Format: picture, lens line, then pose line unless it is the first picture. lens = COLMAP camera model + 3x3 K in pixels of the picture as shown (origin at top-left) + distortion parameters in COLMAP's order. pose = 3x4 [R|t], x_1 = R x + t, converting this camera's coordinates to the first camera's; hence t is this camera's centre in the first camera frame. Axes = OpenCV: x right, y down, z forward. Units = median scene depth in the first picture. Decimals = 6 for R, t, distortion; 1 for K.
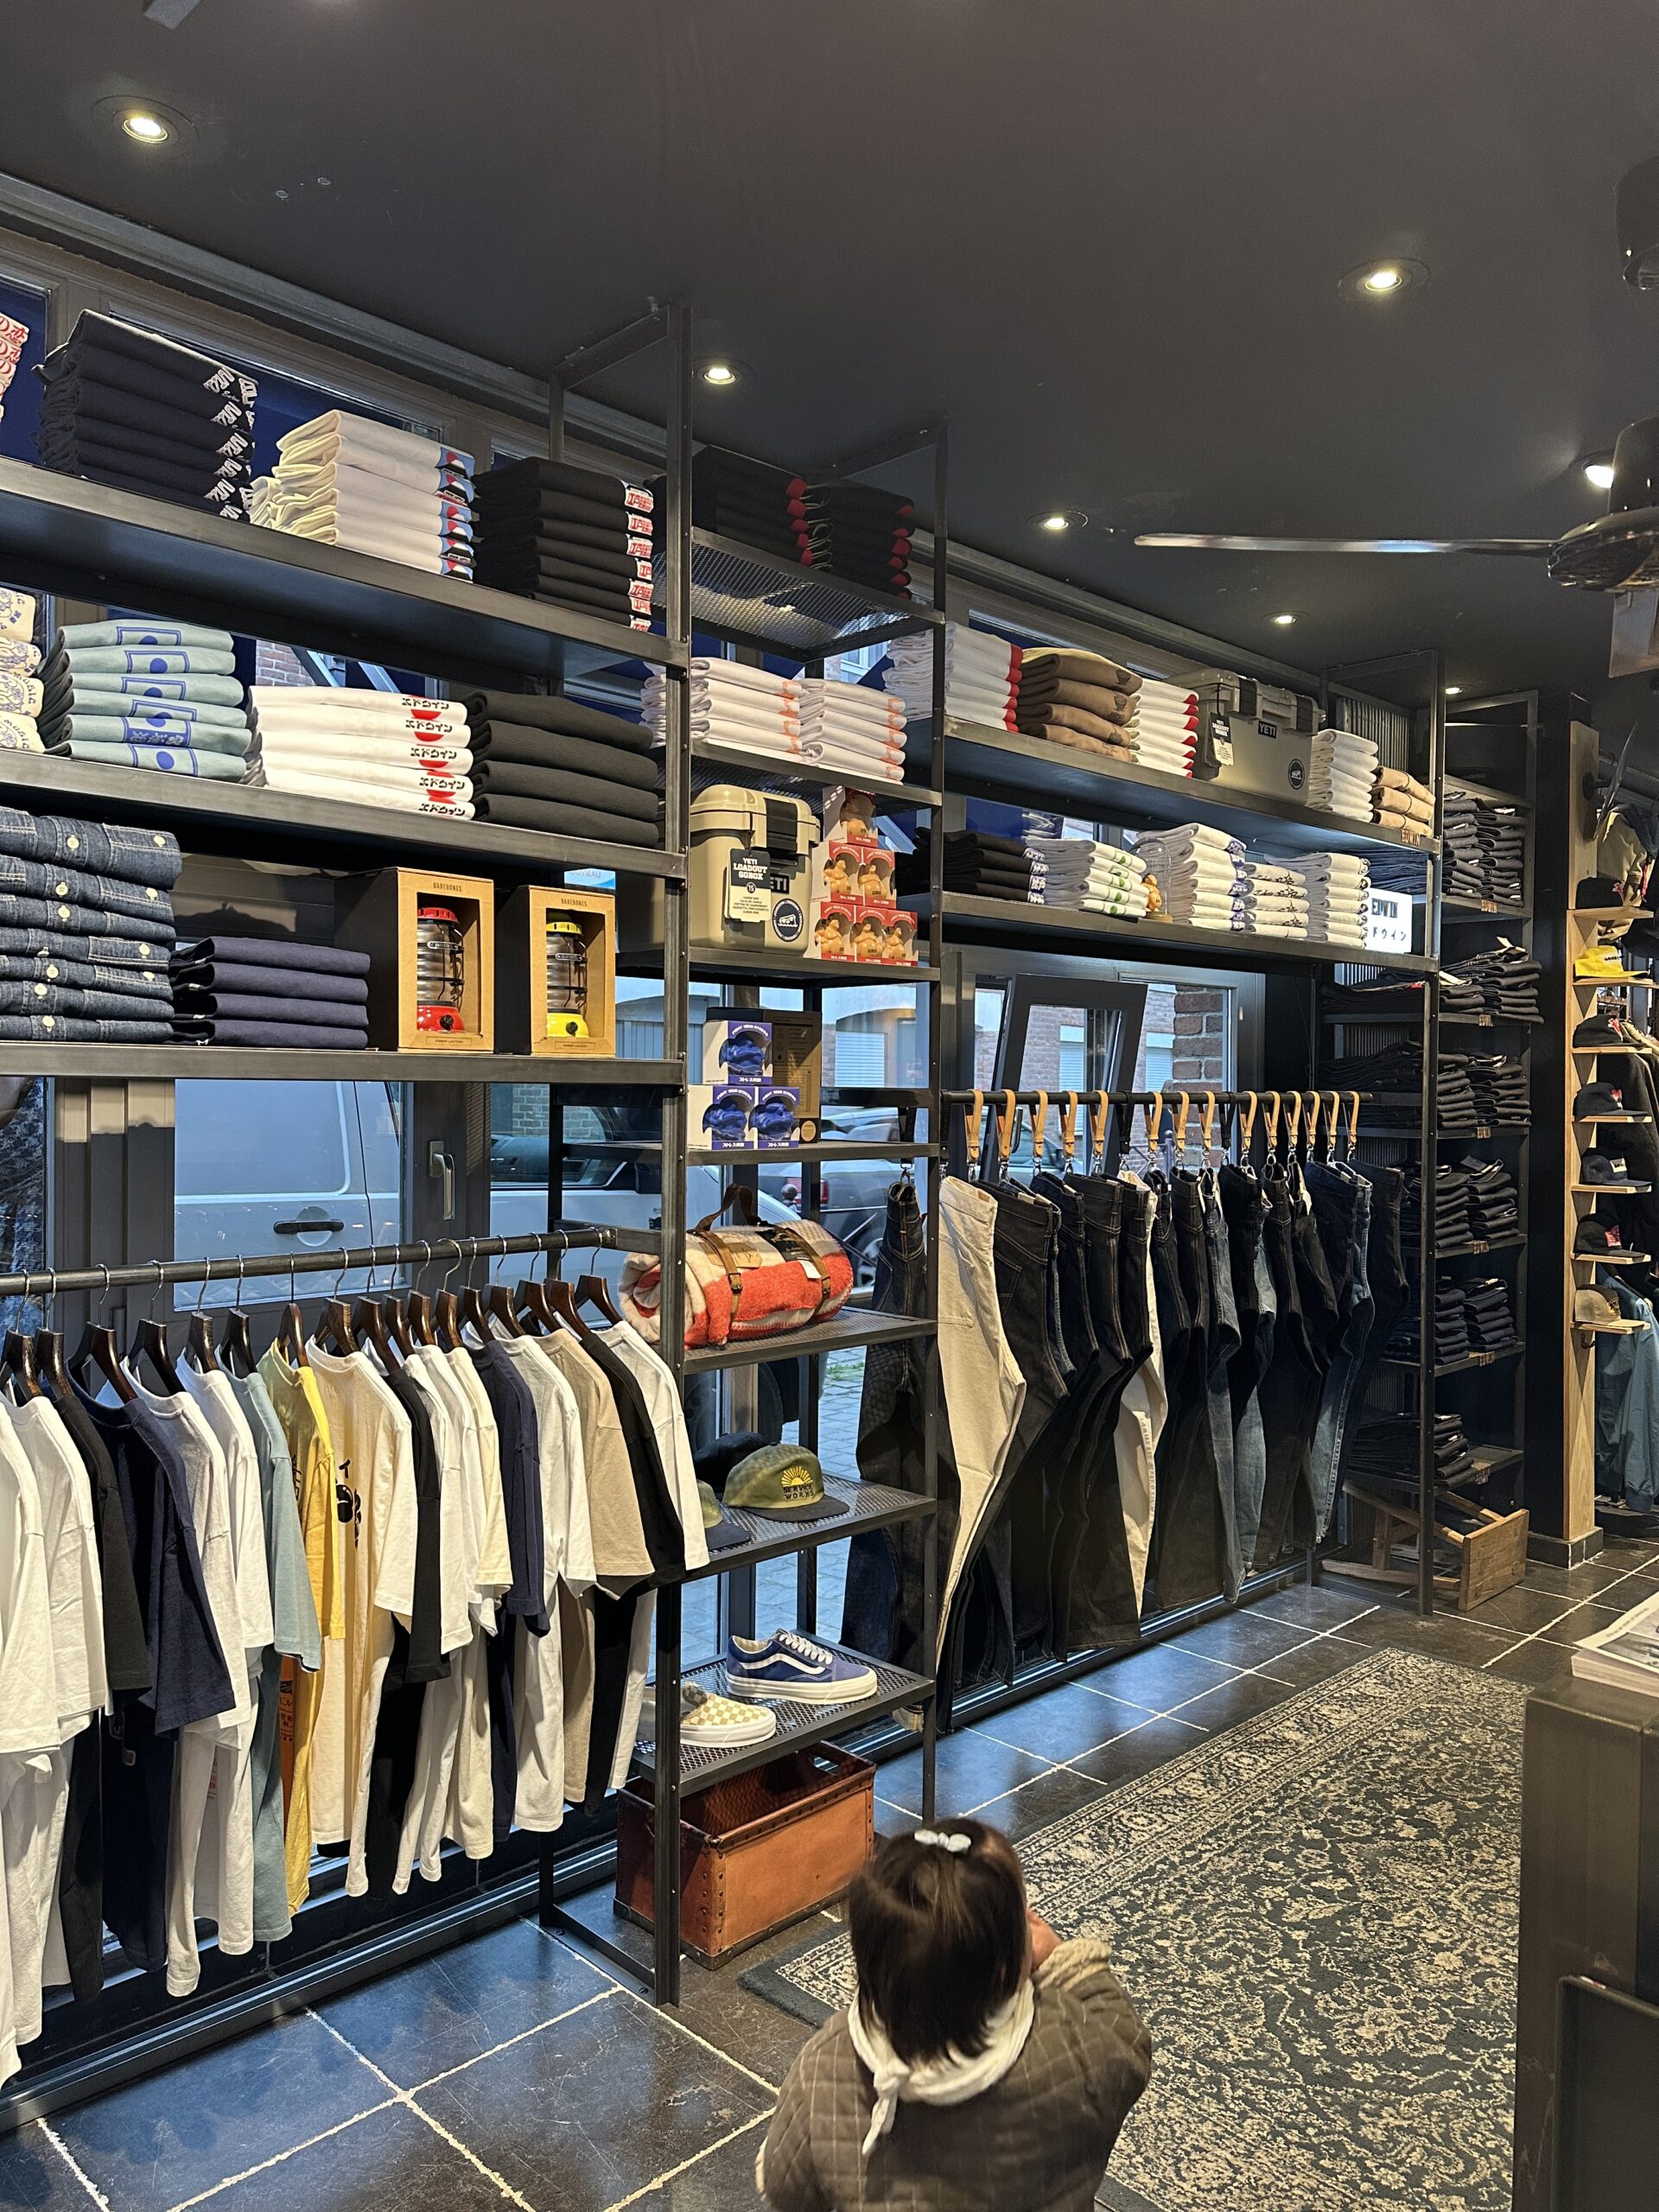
lens RADIAL K [[1570.5, 0, 829.5], [0, 1570.5, 1106.0], [0, 0, 1]] dist [0.112728, -0.169864]
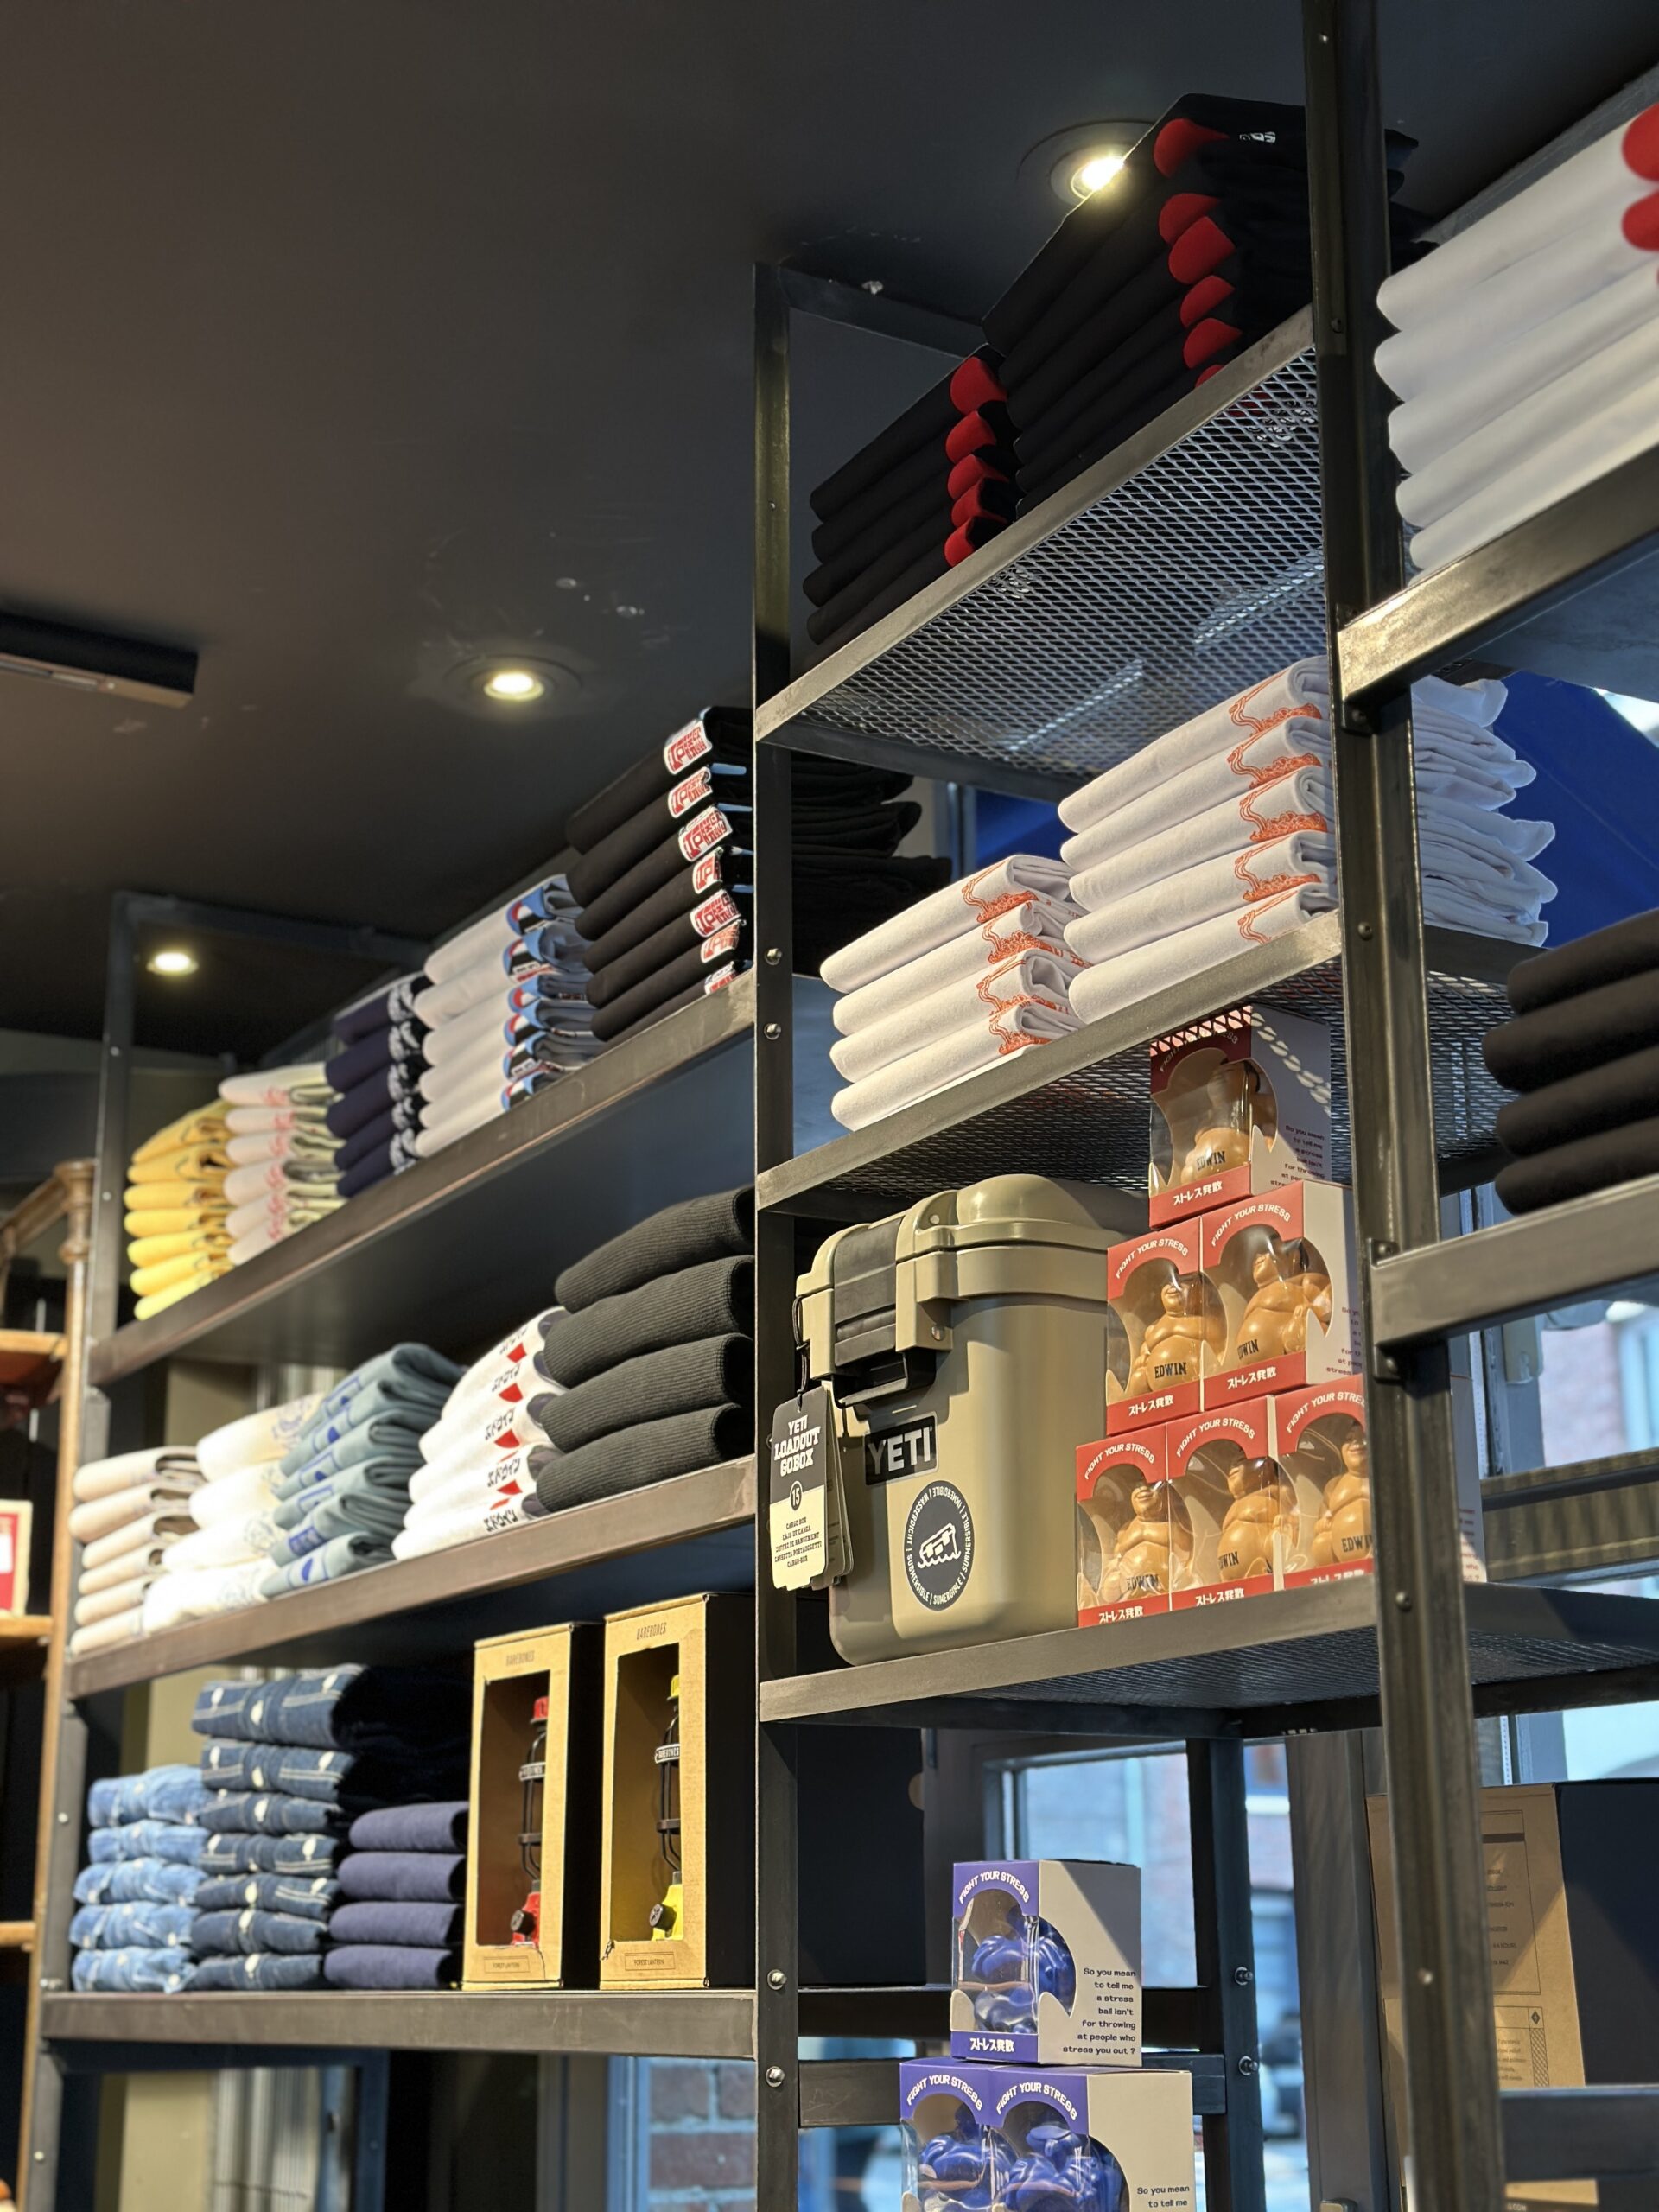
lens RADIAL K [[3067.0, 0, 829.5], [0, 3067.0, 1106.0], [0, 0, 1]] dist [0.143179, -0.096430]
pose [[-0.255238, -0.268906, -0.928732, 0.713115], [-0.004064, 0.960837, -0.277085, -0.028957], [0.966870, -0.066948, -0.246335, 1.317760]]
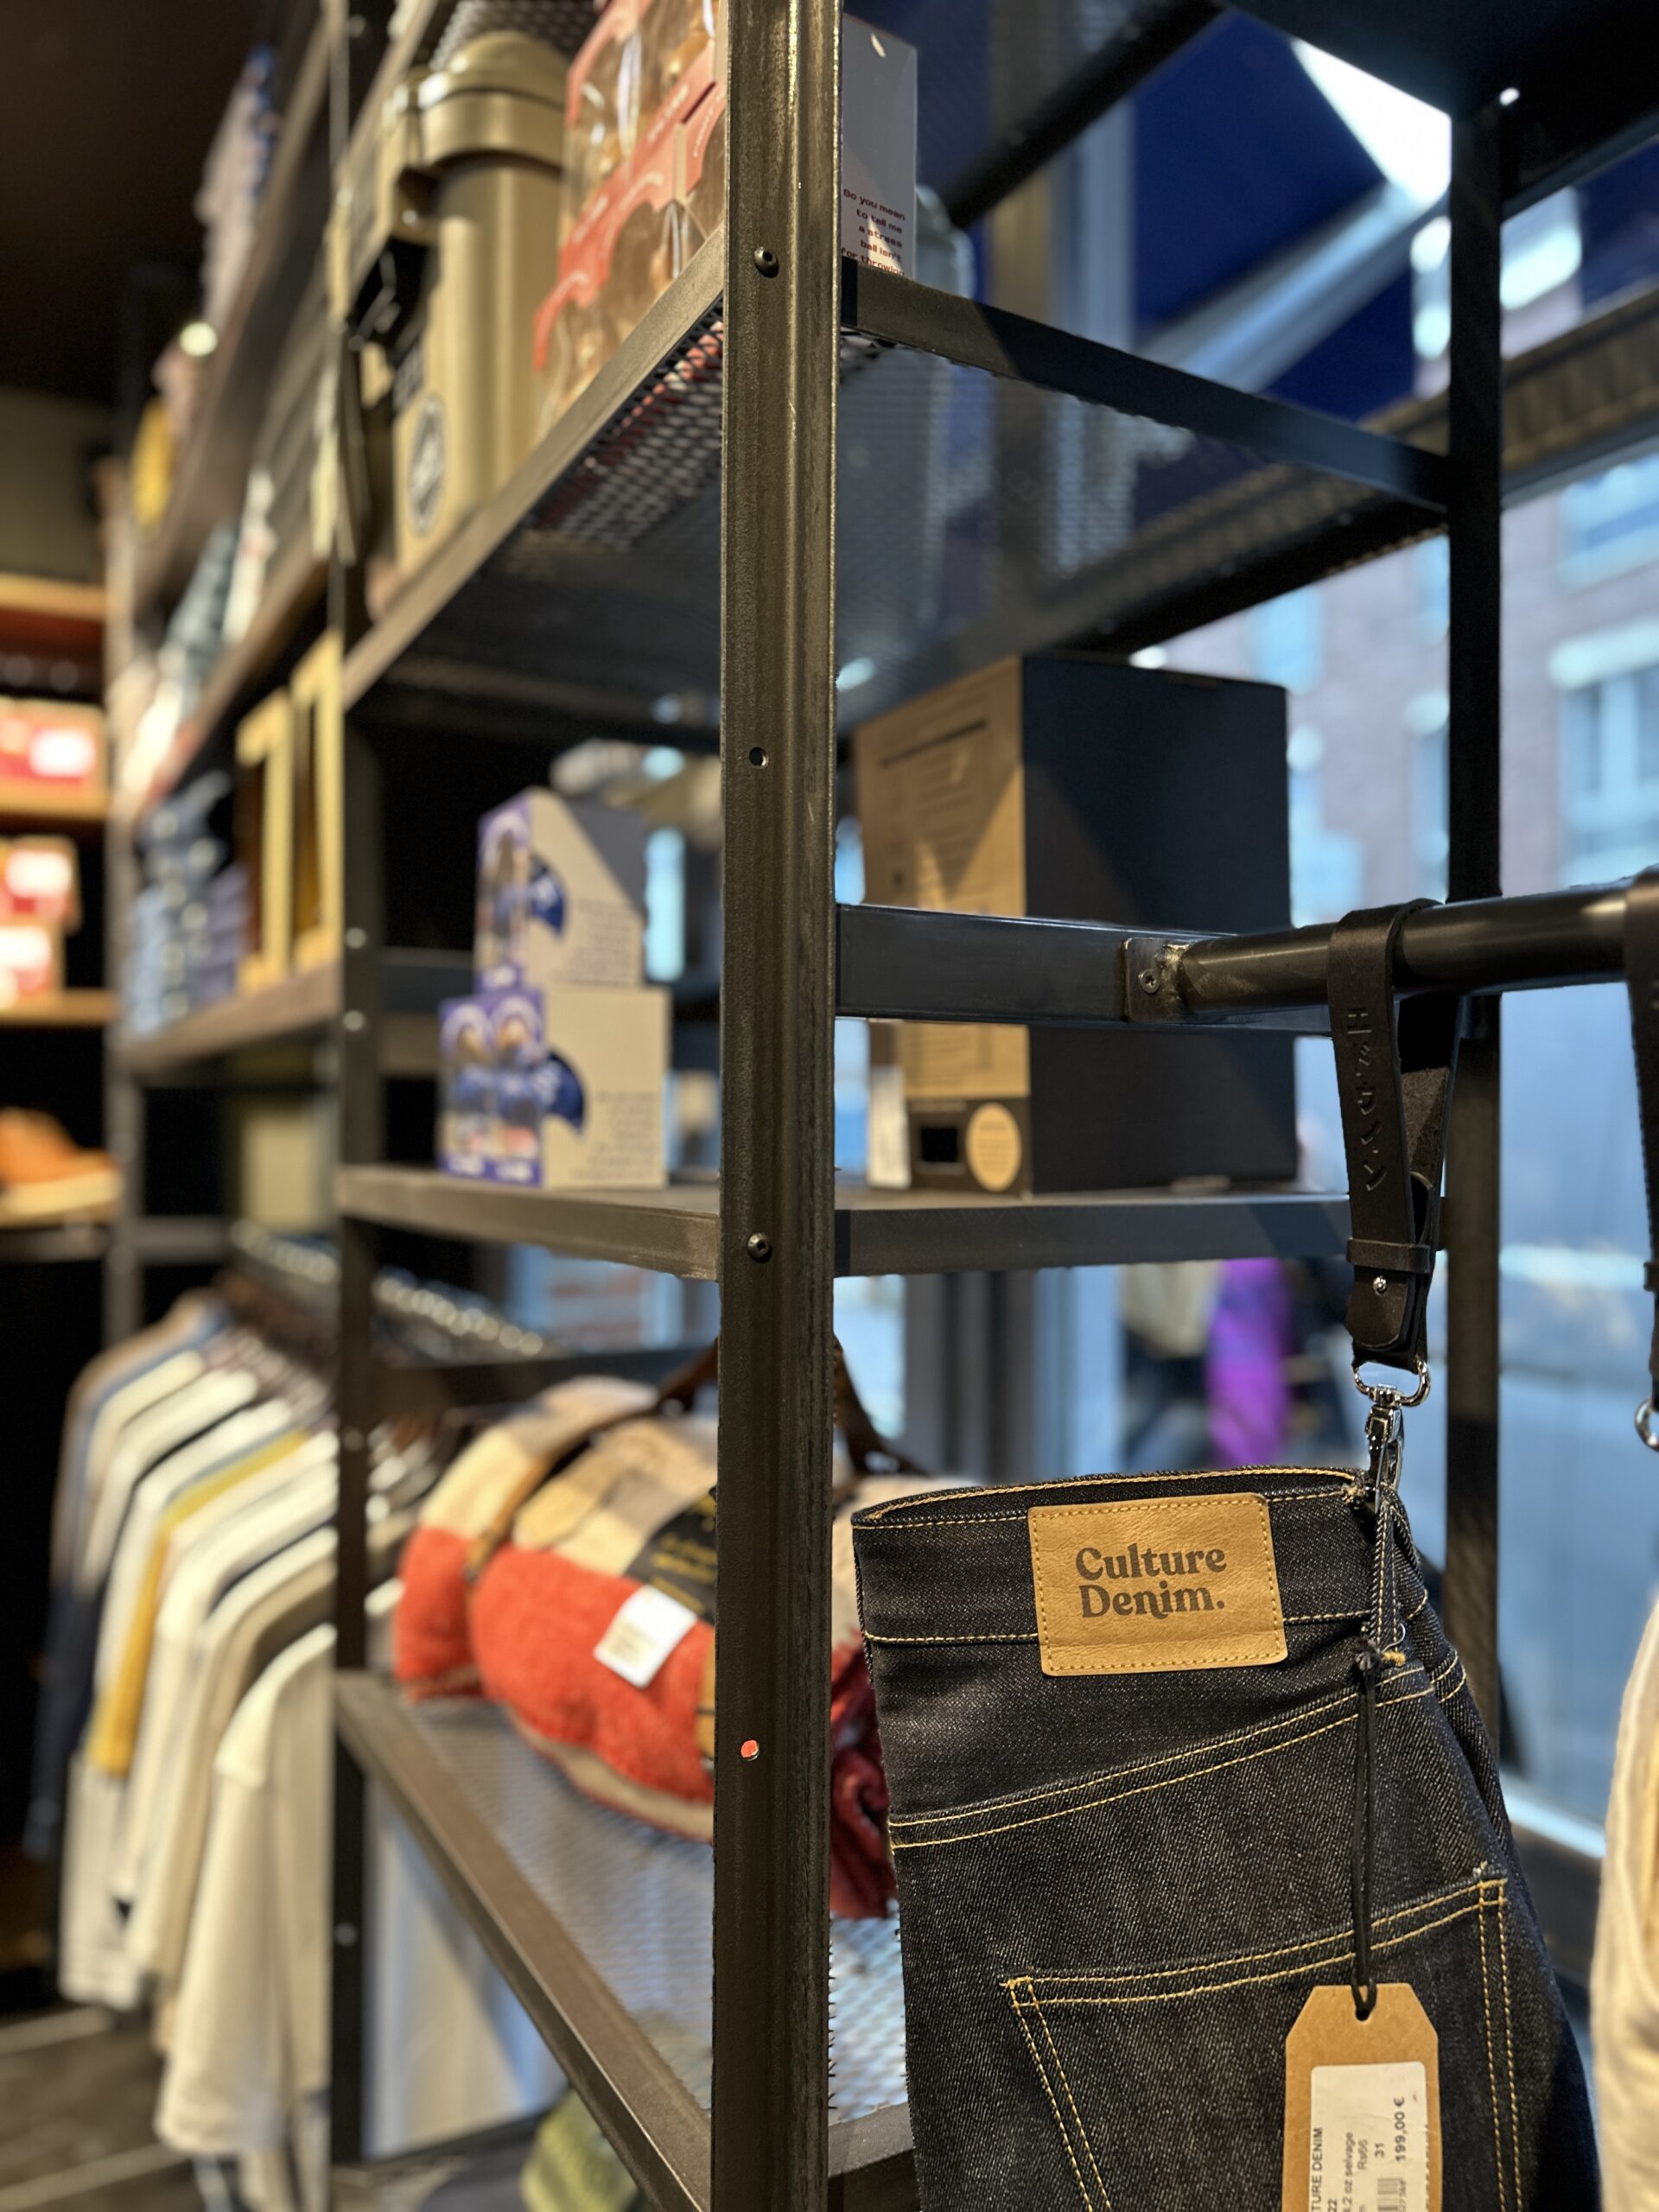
lens RADIAL K [[1626.9, 0, 761.0], [0, 1626.9, 1108.7], [0, 0, 1]] dist [0.124769, -0.291562]
pose [[-0.309887, -0.025014, -0.950444, 0.306953], [-0.018676, 0.999621, -0.020219, 0.021009], [0.950590, 0.011485, -0.310237, 1.344466]]
